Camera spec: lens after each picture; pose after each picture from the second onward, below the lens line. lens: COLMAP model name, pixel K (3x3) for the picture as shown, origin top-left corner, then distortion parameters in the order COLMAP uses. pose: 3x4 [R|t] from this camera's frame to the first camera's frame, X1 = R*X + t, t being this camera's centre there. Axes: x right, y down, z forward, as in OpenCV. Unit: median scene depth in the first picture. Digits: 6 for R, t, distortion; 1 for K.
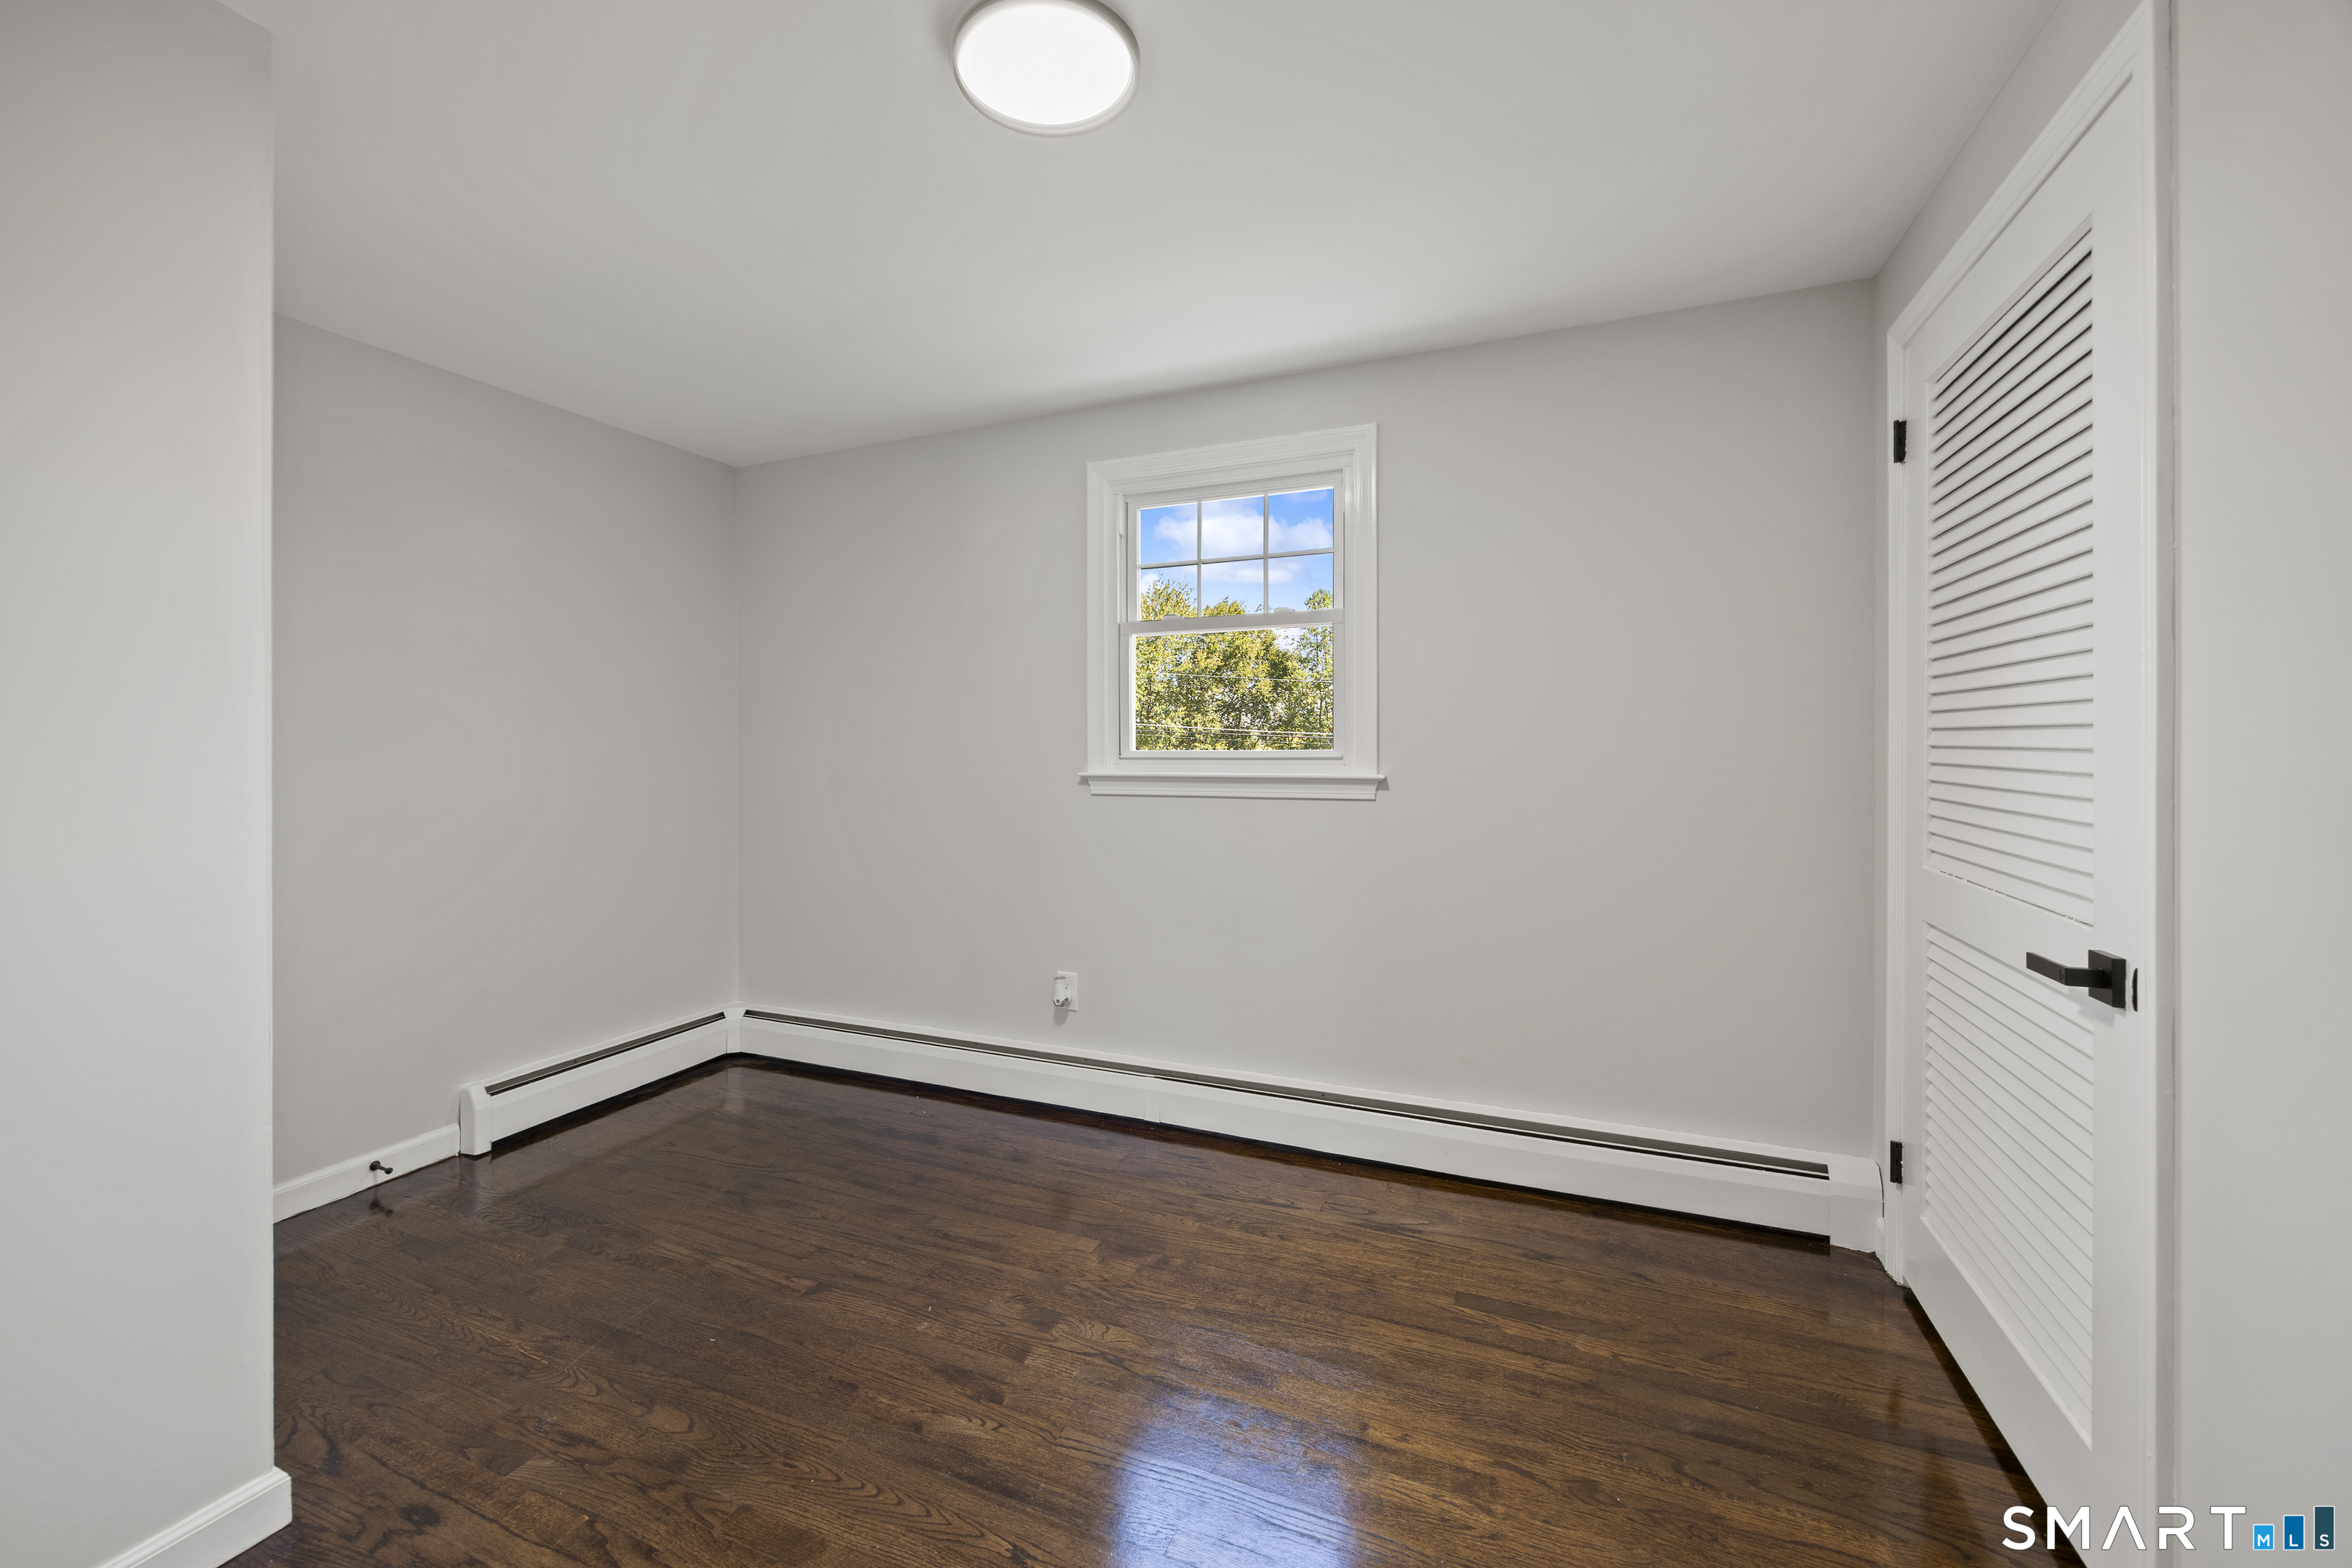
lens RADIAL K [[941.6, 0, 1172.3], [0, 941.6, 726.1], [0, 0, 1]] dist [-0.001224, -0.000148]
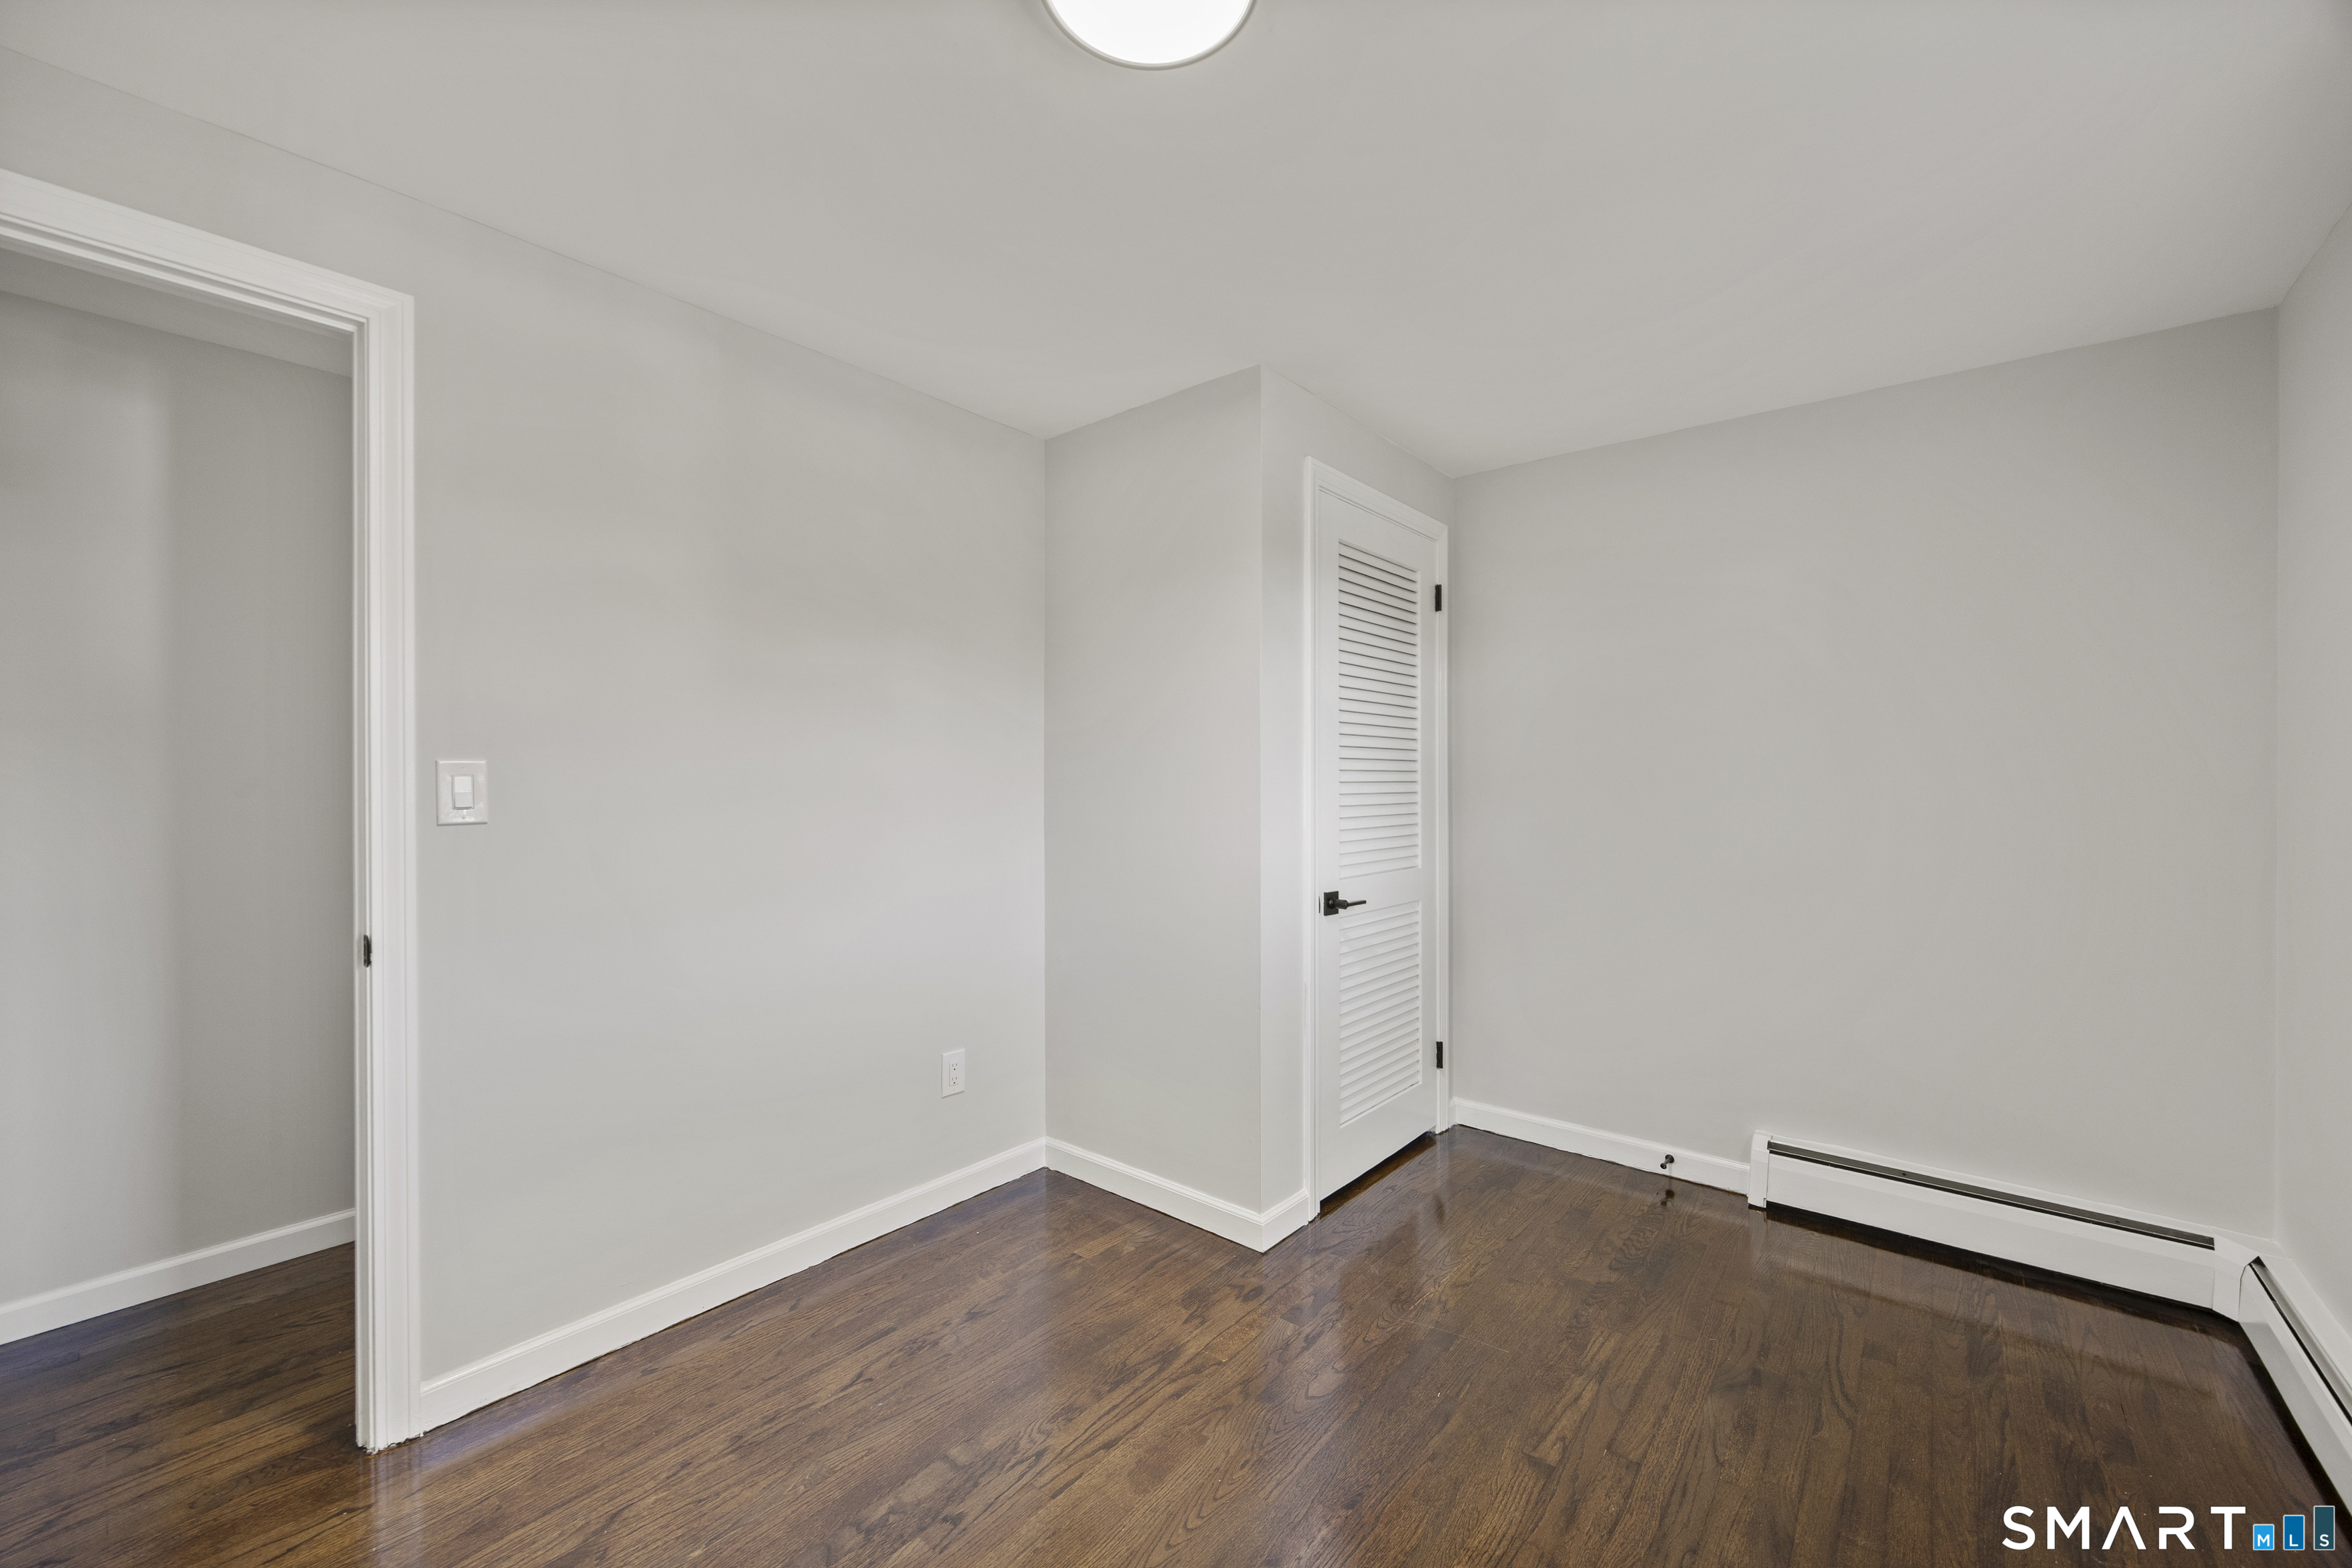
lens RADIAL K [[919.3, 0, 1184.6], [0, 919.3, 779.9], [0, 0, 1]] dist [0.002152, 0.000288]
pose [[-0.280801, 0.006006, -0.959747, 0.441212], [0.014831, 0.999888, 0.001918, 0.000782], [0.959651, -0.013696, -0.280859, 0.886196]]
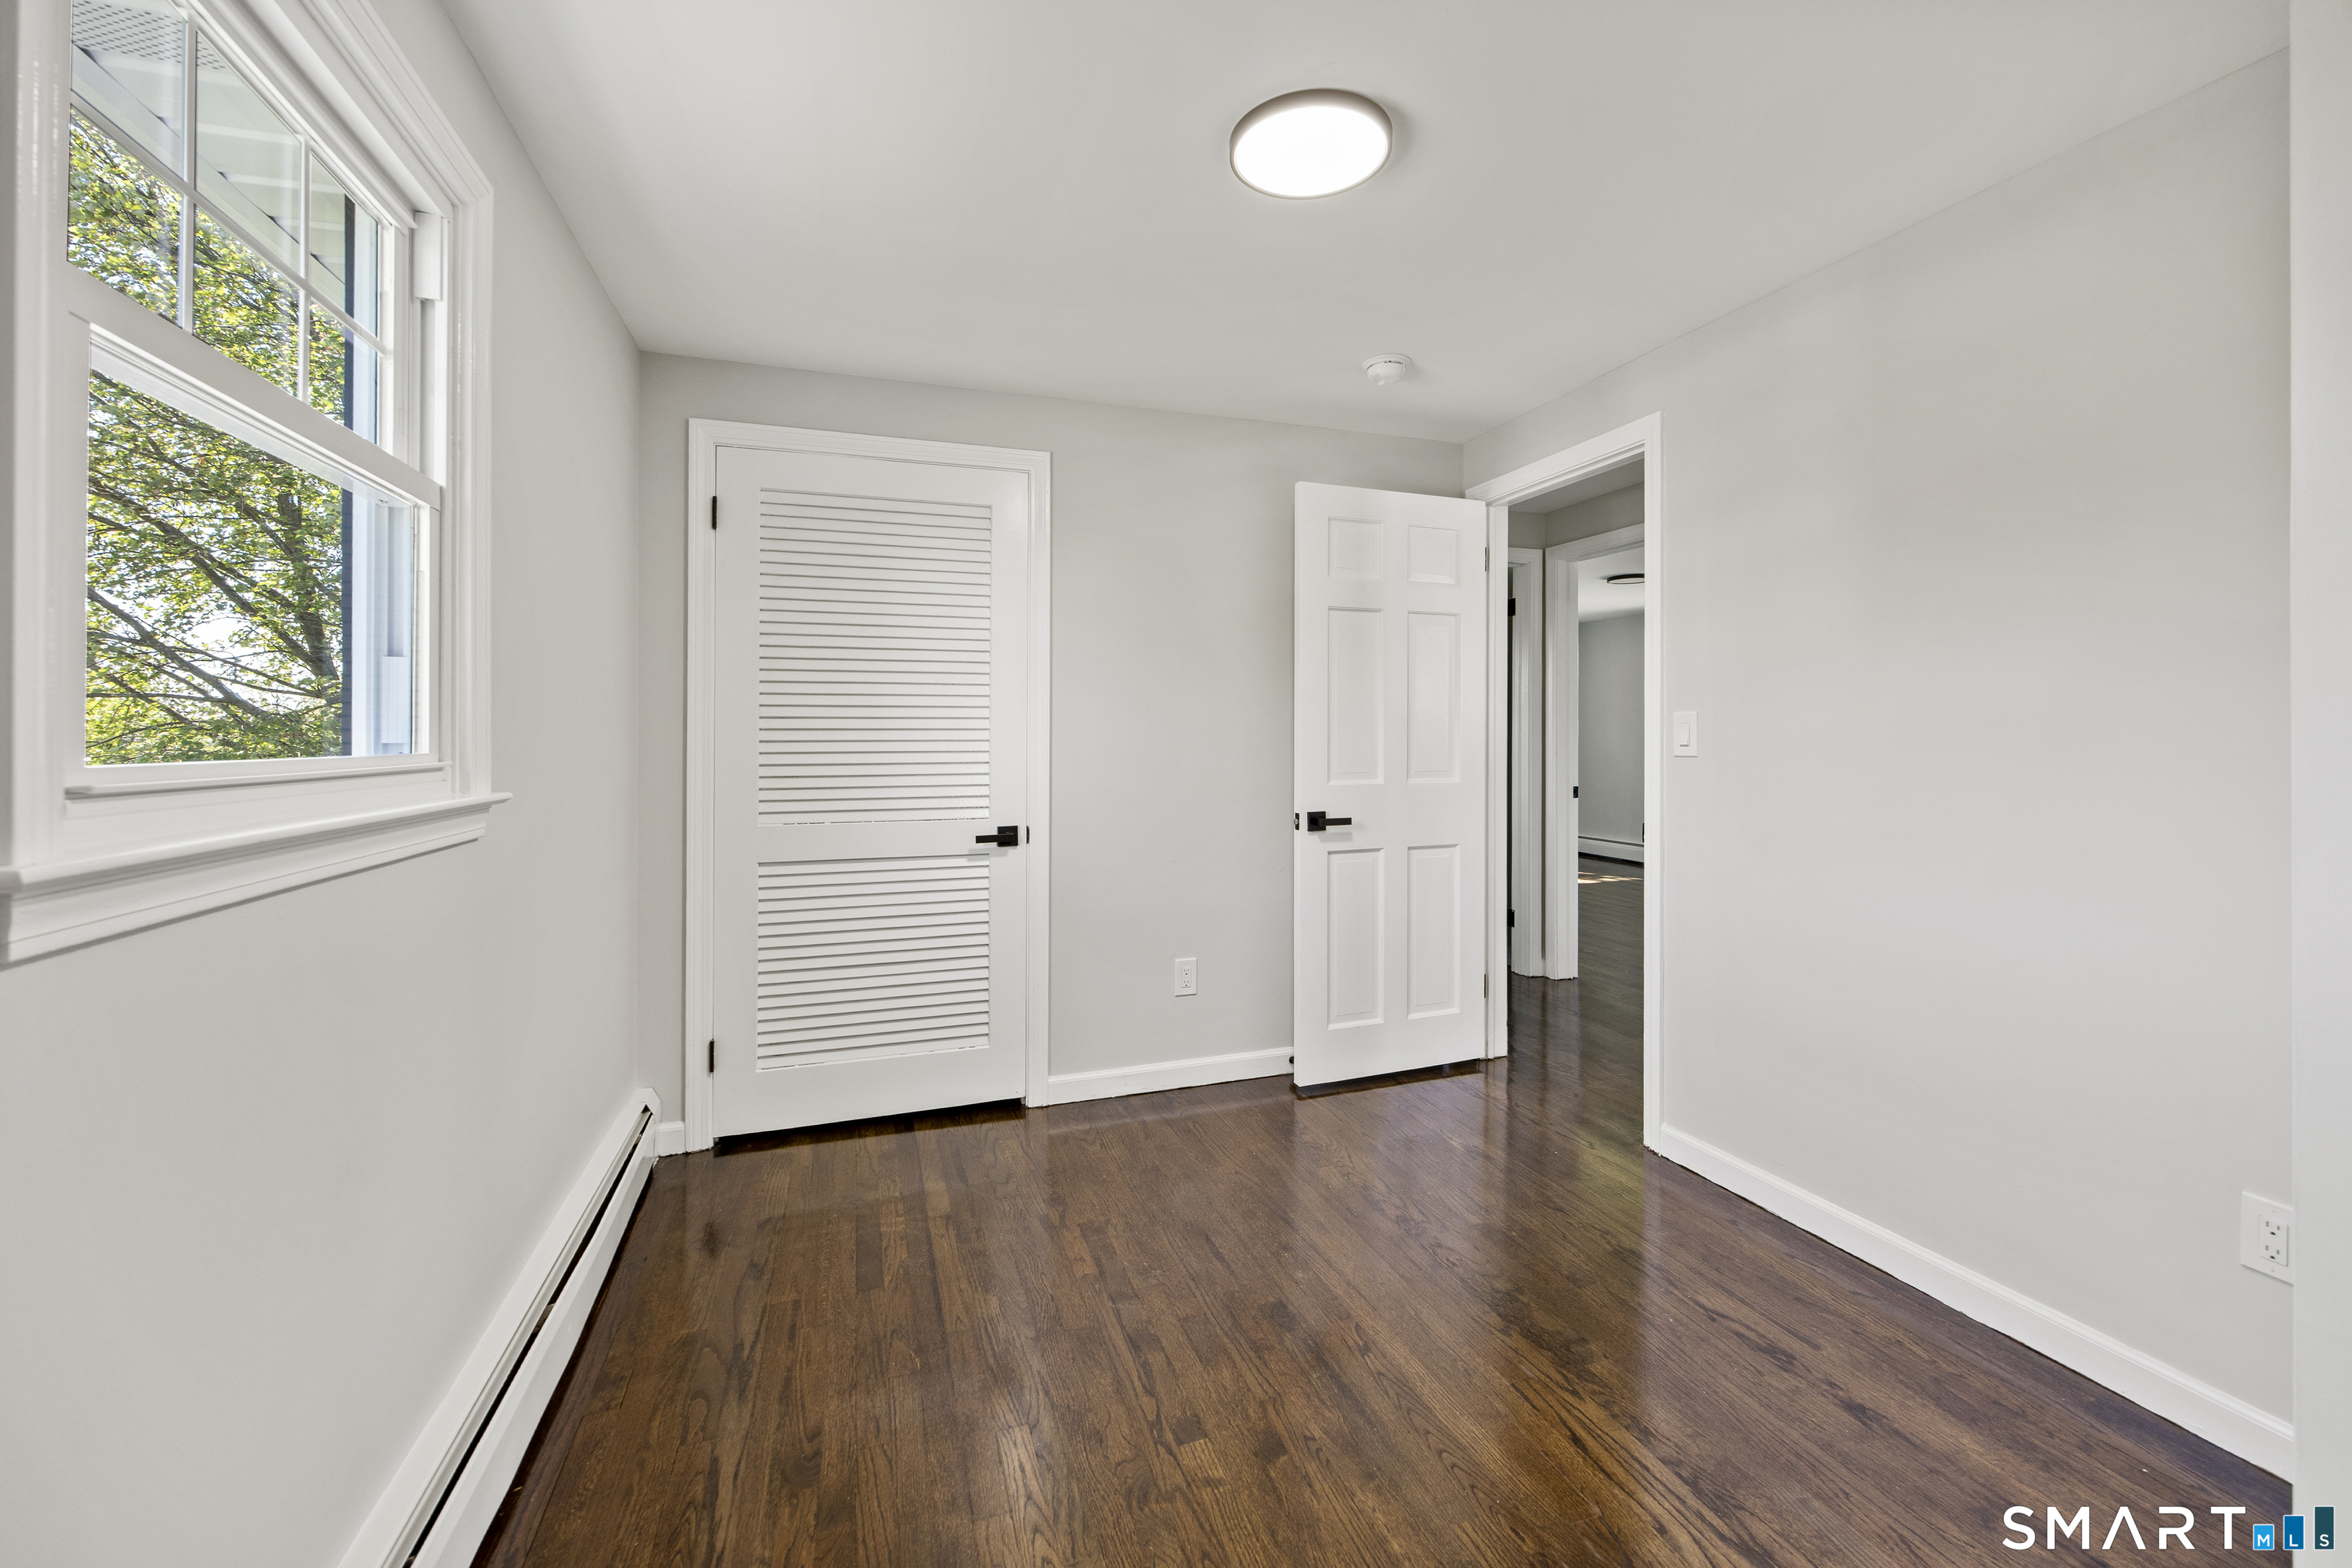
lens RADIAL K [[934.6, 0, 1176.3], [0, 934.6, 734.8], [0, 0, 1]] dist [0.003151, 0.000219]
pose [[-0.670196, 0.006619, 0.742154, -0.613325], [-0.006632, 0.999867, -0.014907, 0.025687], [-0.742154, -0.014913, -0.670063, 1.325297]]
